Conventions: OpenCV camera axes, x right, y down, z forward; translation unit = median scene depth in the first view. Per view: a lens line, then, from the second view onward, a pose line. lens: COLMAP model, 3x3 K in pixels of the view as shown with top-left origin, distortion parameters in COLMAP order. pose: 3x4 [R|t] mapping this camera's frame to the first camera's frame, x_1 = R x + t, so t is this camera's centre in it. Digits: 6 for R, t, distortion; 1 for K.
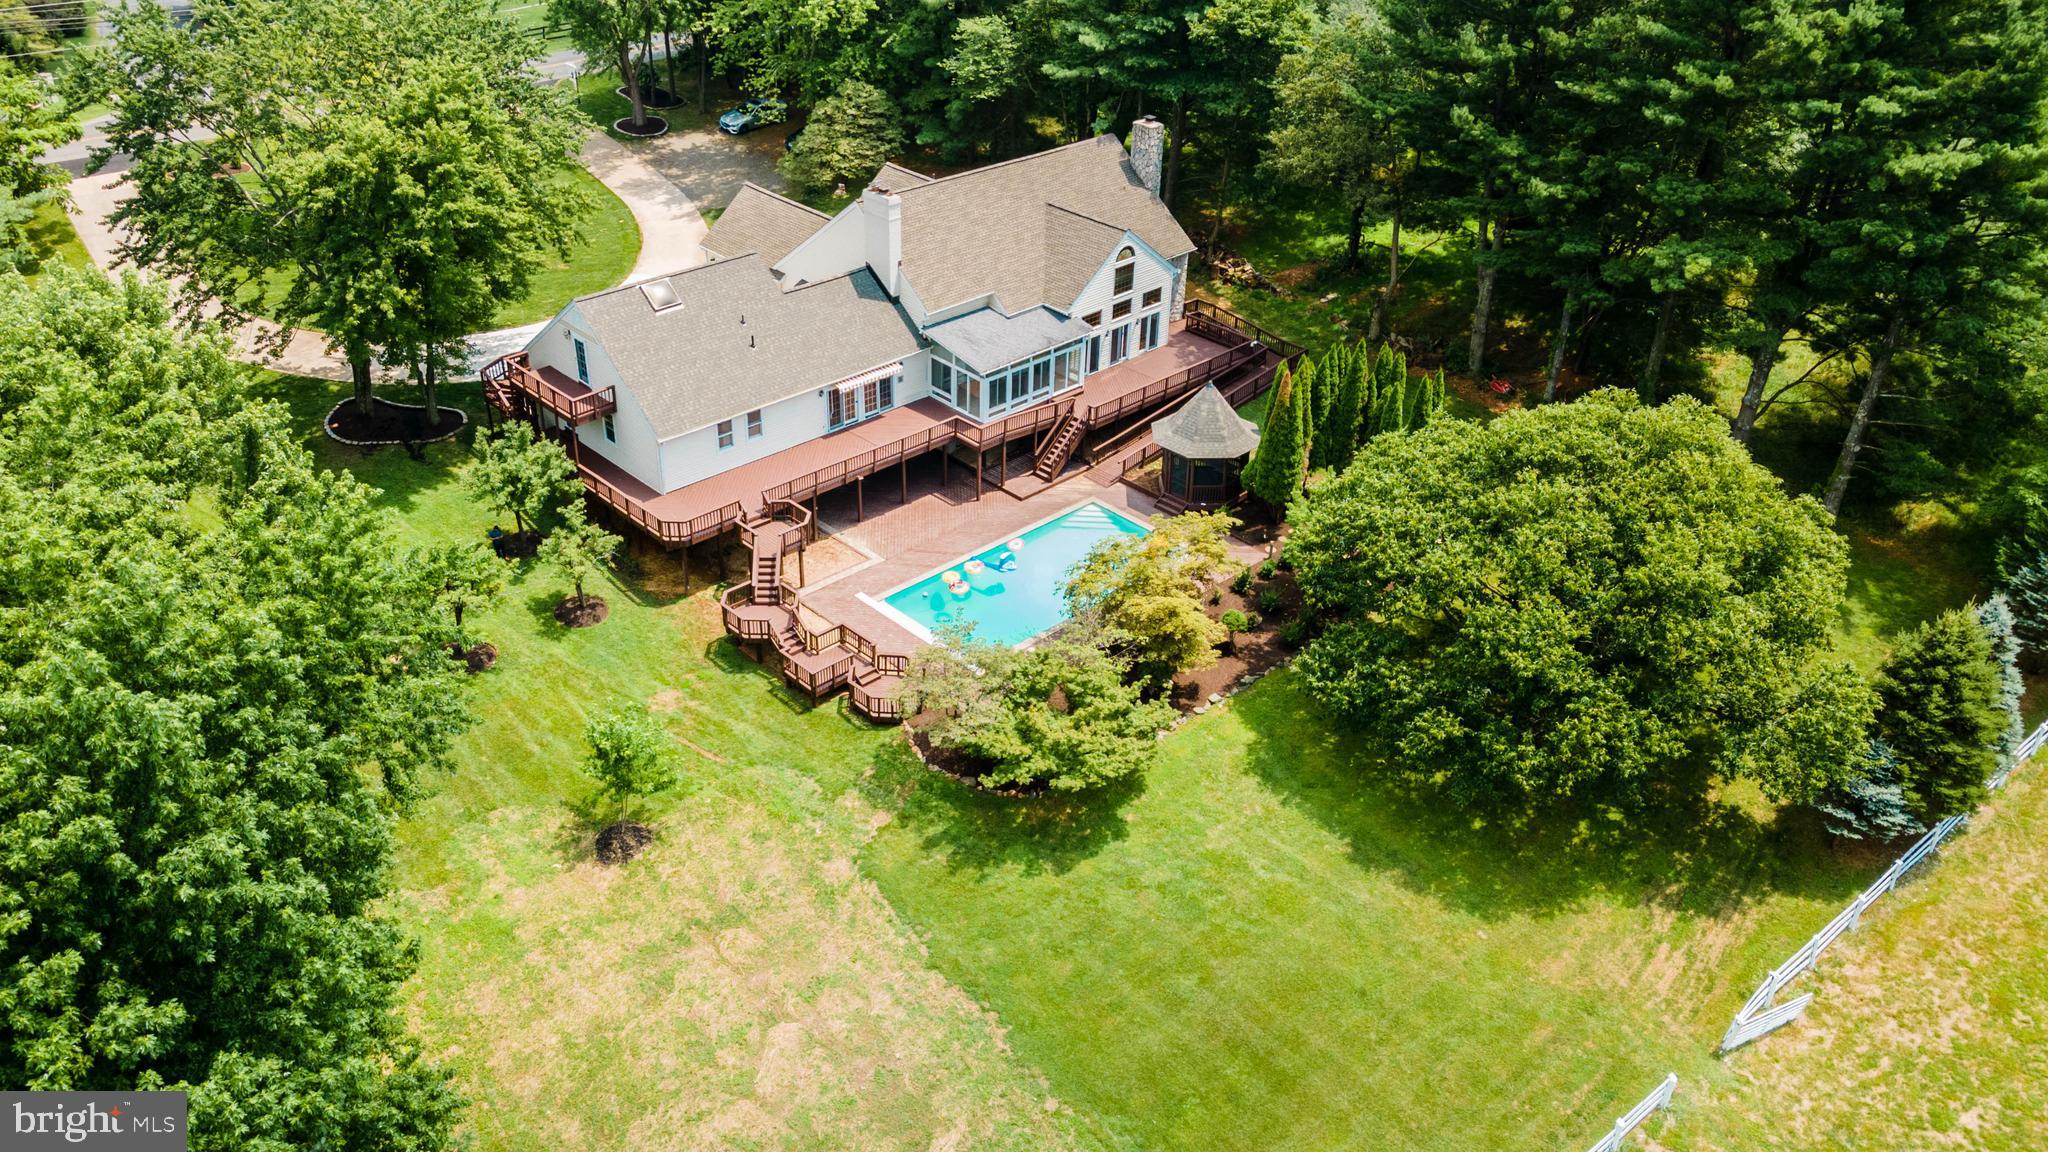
lens RADIAL K [[1504.8, 0, 1009.1], [0, 1504.8, 569.9], [0, 0, 1]] dist [-0.000172, 0.079786]
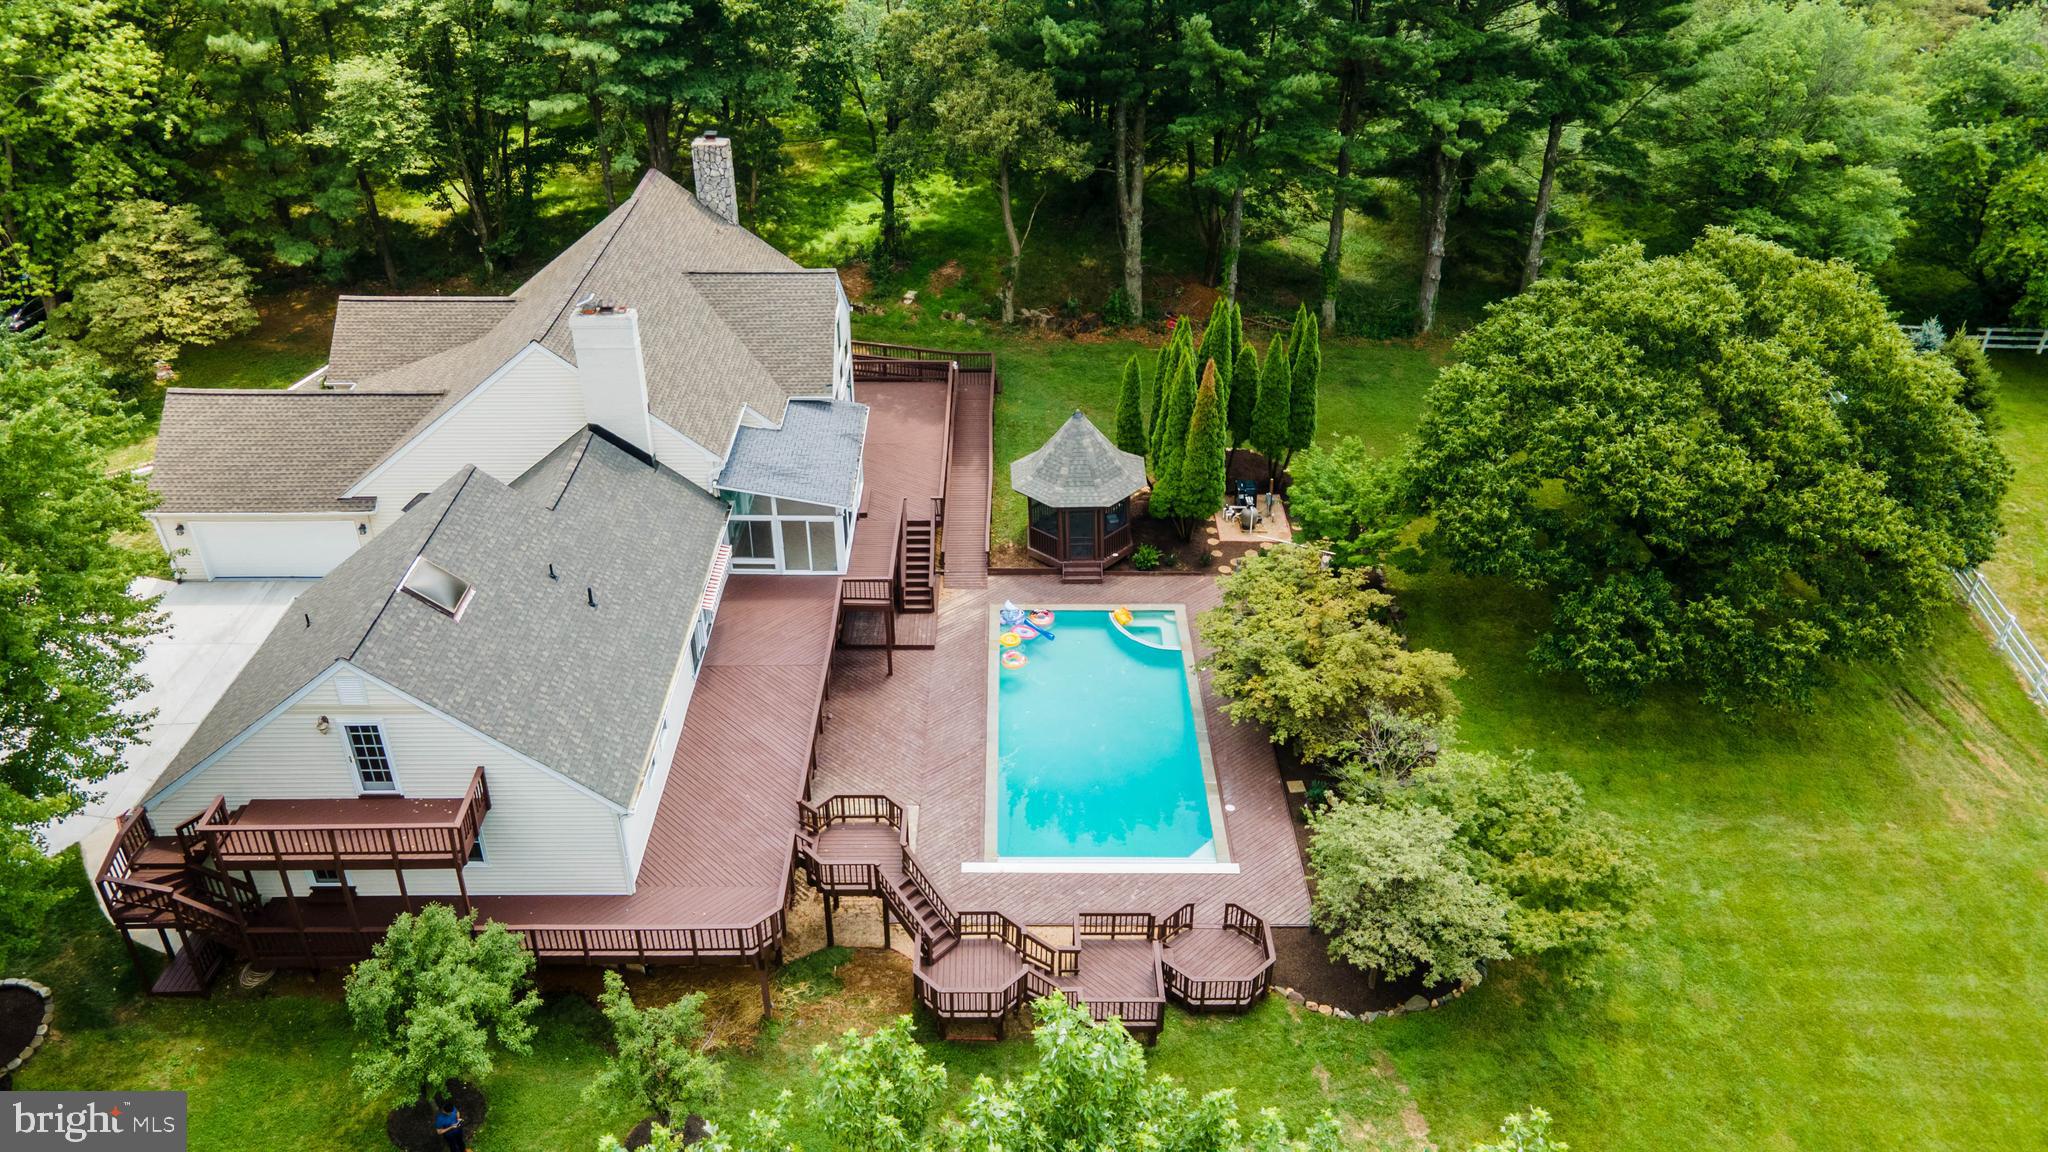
lens RADIAL K [[1504.8, 0, 1009.1], [0, 1504.8, 569.9], [0, 0, 1]] dist [-0.000172, 0.079786]
pose [[0.685336, -0.401219, 0.607732, -0.403164], [0.400212, 0.904722, 0.145972, -0.175185], [-0.608395, 0.143182, 0.780612, 0.402425]]
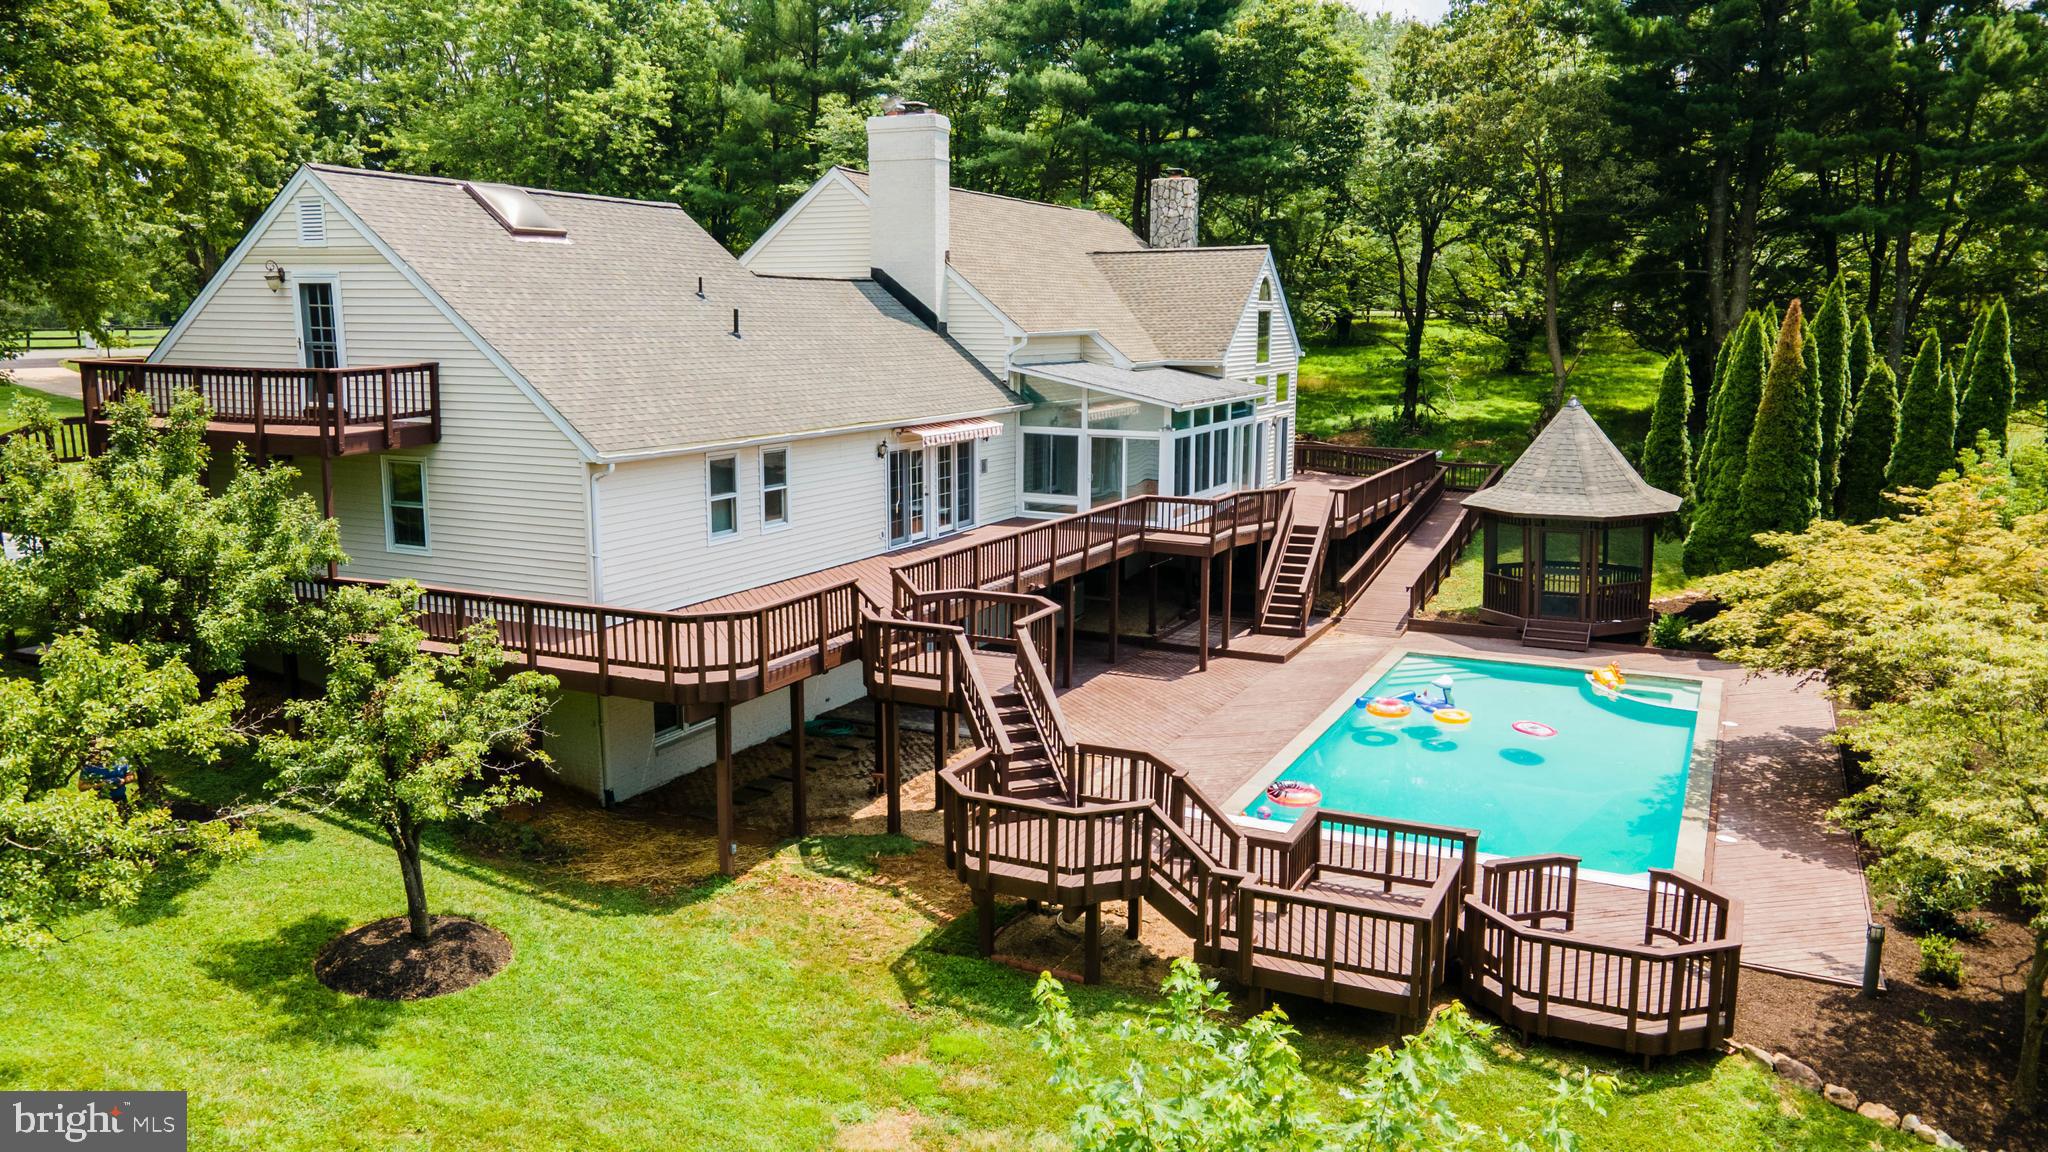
lens RADIAL K [[1504.8, 0, 1009.1], [0, 1504.8, 569.9], [0, 0, 1]] dist [-0.000172, 0.079786]
pose [[0.934265, -0.074337, 0.348744, -0.243024], [0.198763, 0.920560, -0.336249, 0.072508], [-0.296044, 0.383463, 0.874822, 0.599031]]
